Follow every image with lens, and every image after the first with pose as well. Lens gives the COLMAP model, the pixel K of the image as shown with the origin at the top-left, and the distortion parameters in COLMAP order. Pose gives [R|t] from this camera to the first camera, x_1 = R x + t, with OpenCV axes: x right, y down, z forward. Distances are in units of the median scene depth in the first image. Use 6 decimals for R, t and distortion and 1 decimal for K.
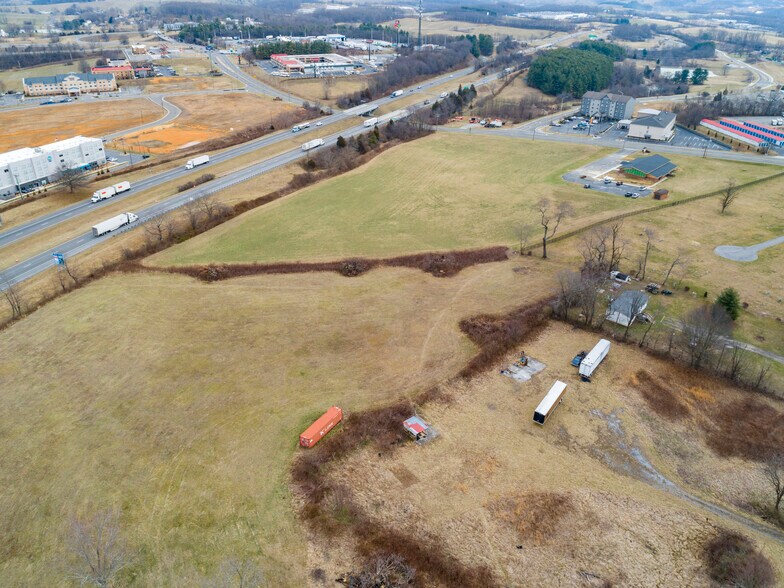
lens RADIAL K [[589.8, 0, 390.7], [0, 589.8, 293.9], [0, 0, 1]] dist [-0.024594, 0.010474]
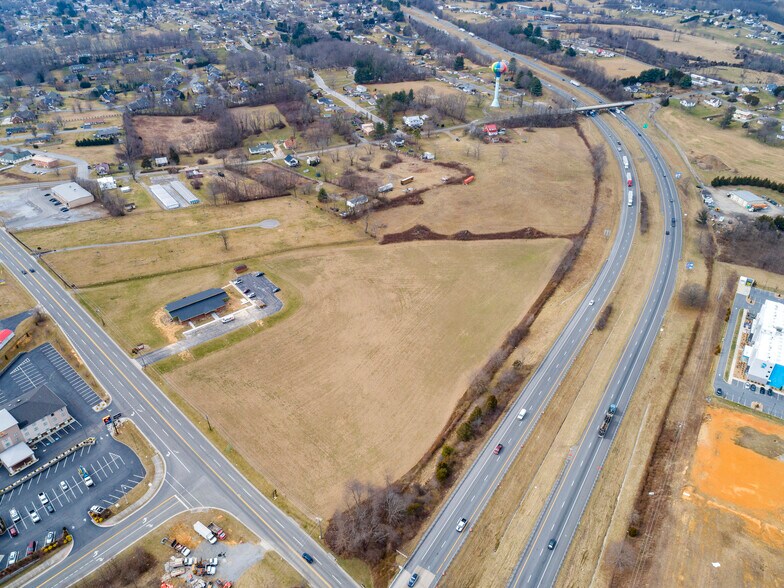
lens RADIAL K [[589.8, 0, 390.7], [0, 589.8, 293.9], [0, 0, 1]] dist [-0.024594, 0.010474]
pose [[-0.991475, -0.084345, 0.099311, -0.027492], [0.045843, 0.487651, 0.871834, -1.451182], [-0.121964, 0.868955, -0.479628, 1.836911]]
